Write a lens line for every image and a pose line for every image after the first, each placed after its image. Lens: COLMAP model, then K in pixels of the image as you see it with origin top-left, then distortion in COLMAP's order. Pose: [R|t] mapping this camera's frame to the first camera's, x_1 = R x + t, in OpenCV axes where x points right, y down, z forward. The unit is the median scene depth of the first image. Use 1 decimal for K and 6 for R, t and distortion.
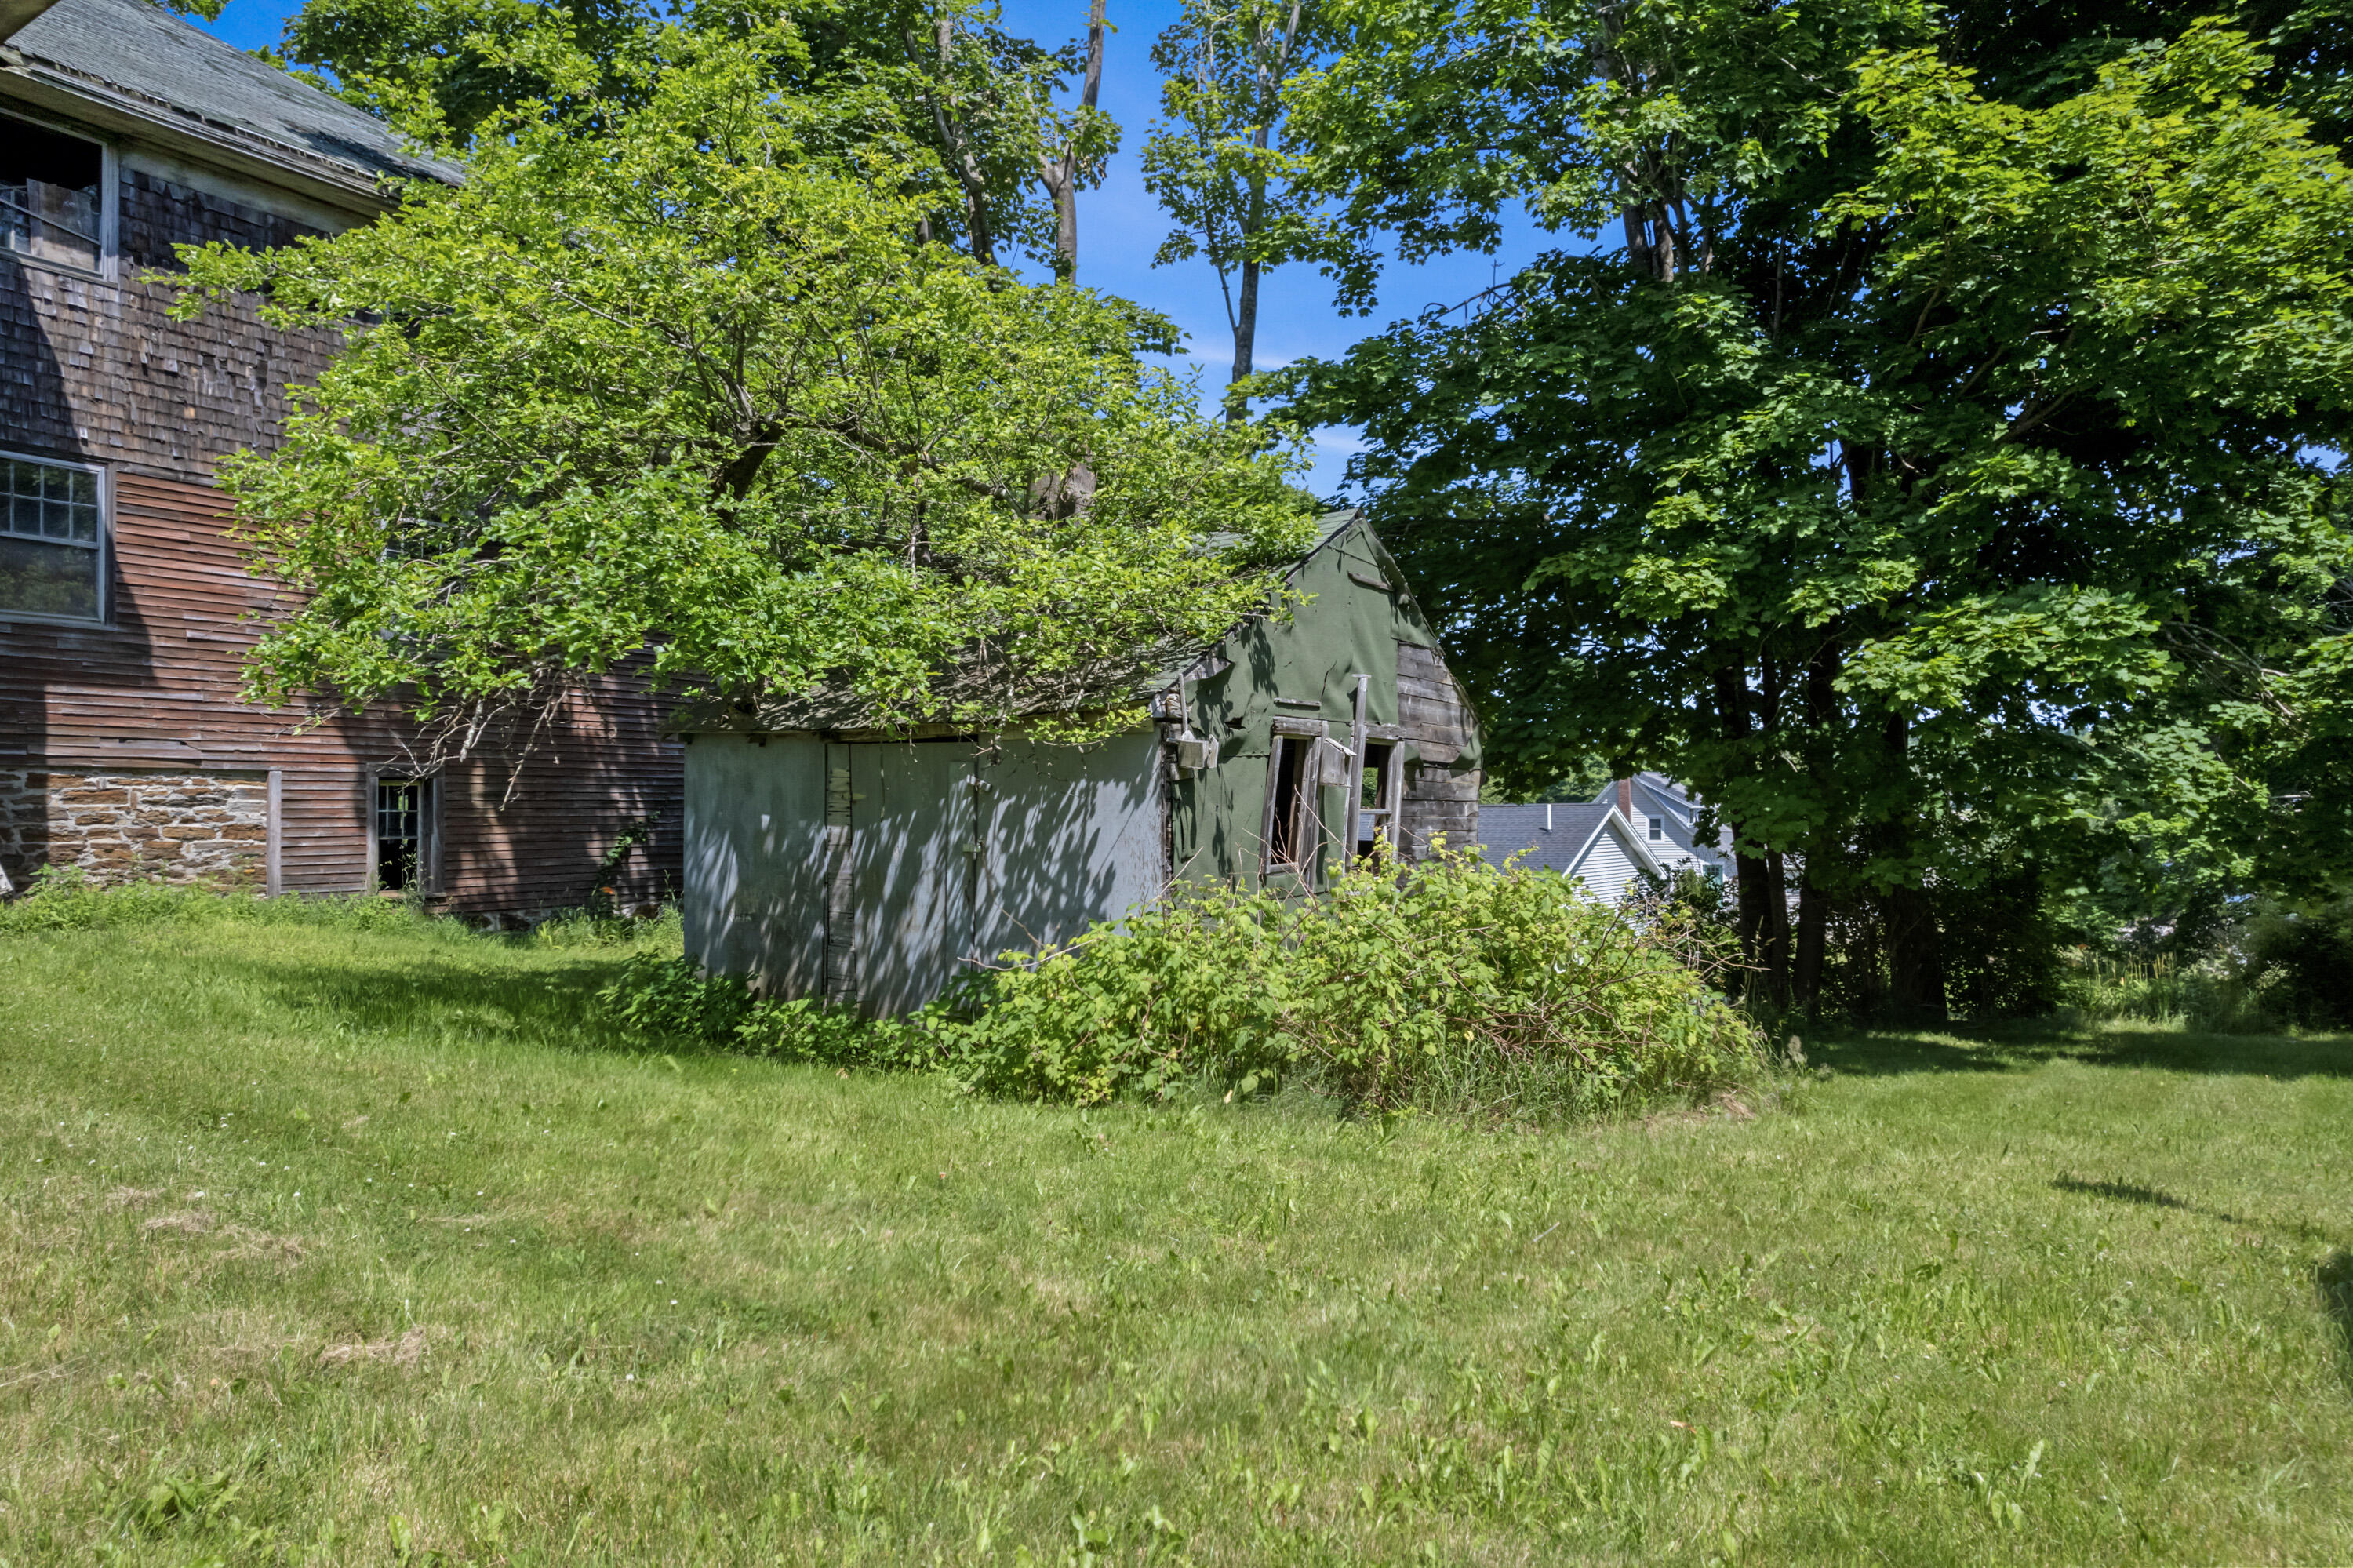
lens RADIAL K [[1508.8, 0, 1208.6], [0, 1508.8, 778.3], [0, 0, 1]] dist [-0.028089, 0.001460]
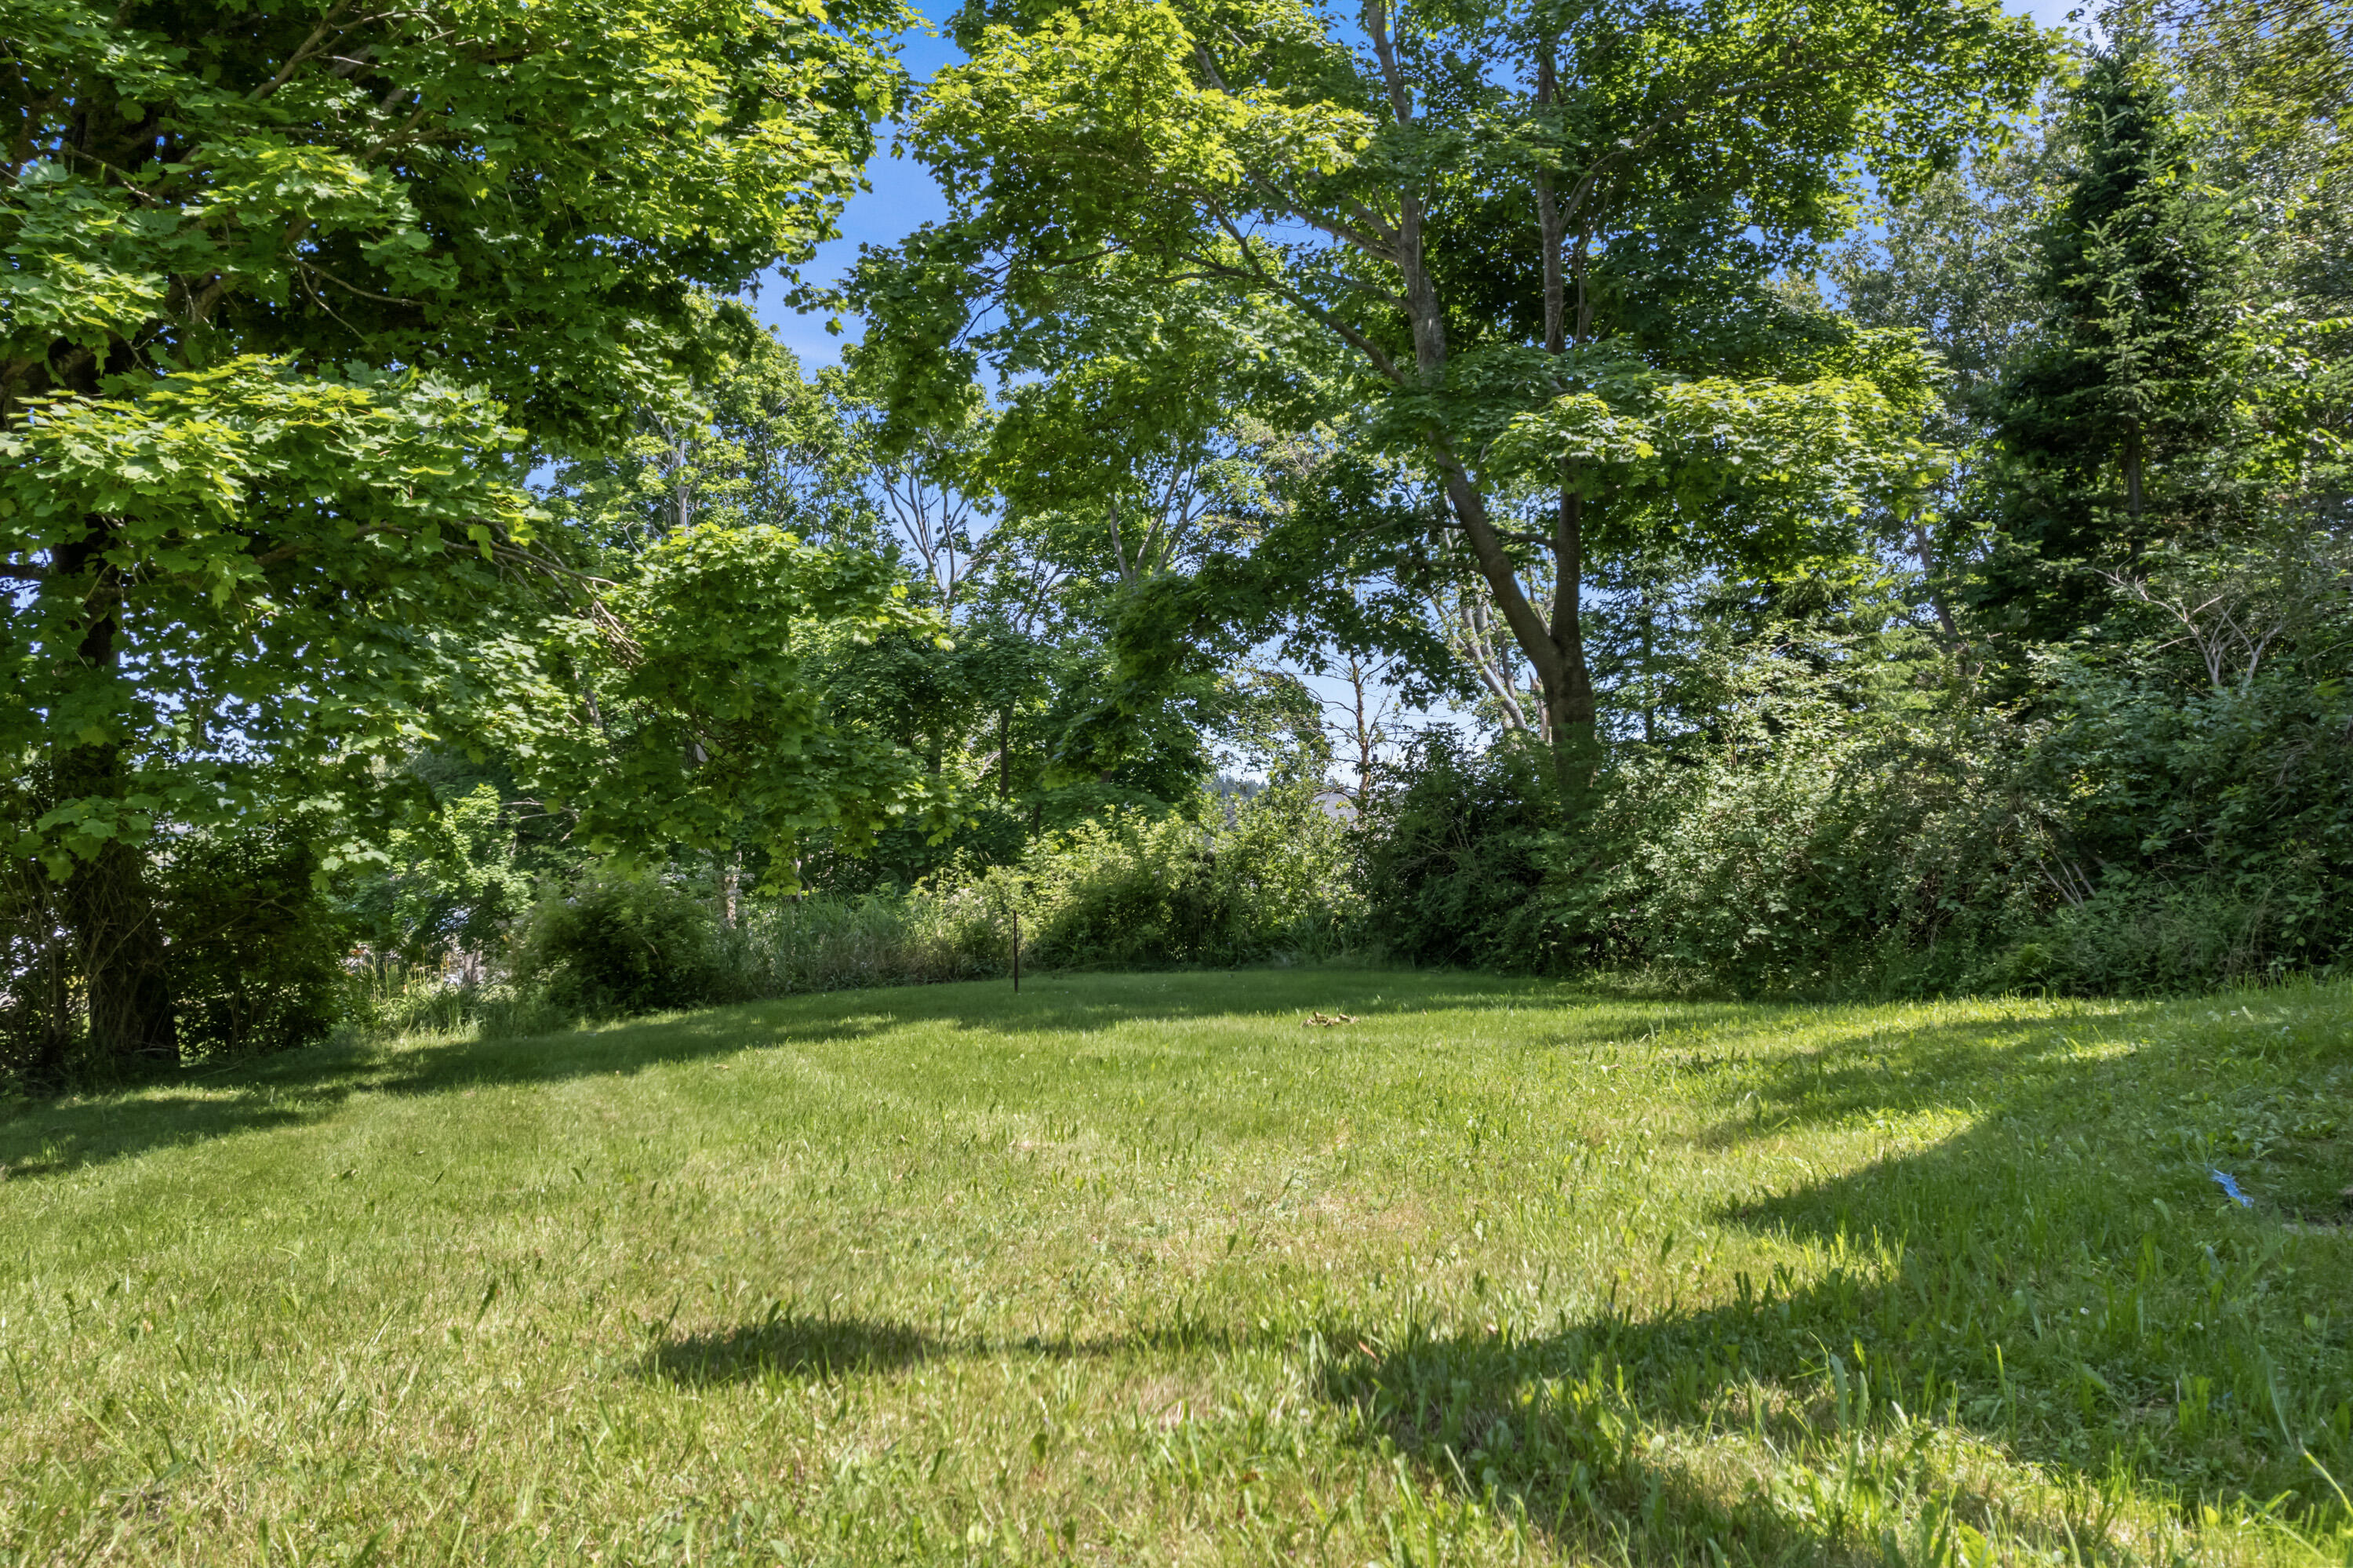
lens RADIAL K [[1559.2, 0, 1203.0], [0, 1559.2, 784.8], [0, 0, 1]] dist [-0.064022, 0.053014]
pose [[0.485262, 0.003931, 0.874360, 0.122877], [0.012208, 0.999862, -0.011271, 0.054182], [-0.874284, 0.016143, 0.485147, 0.291022]]
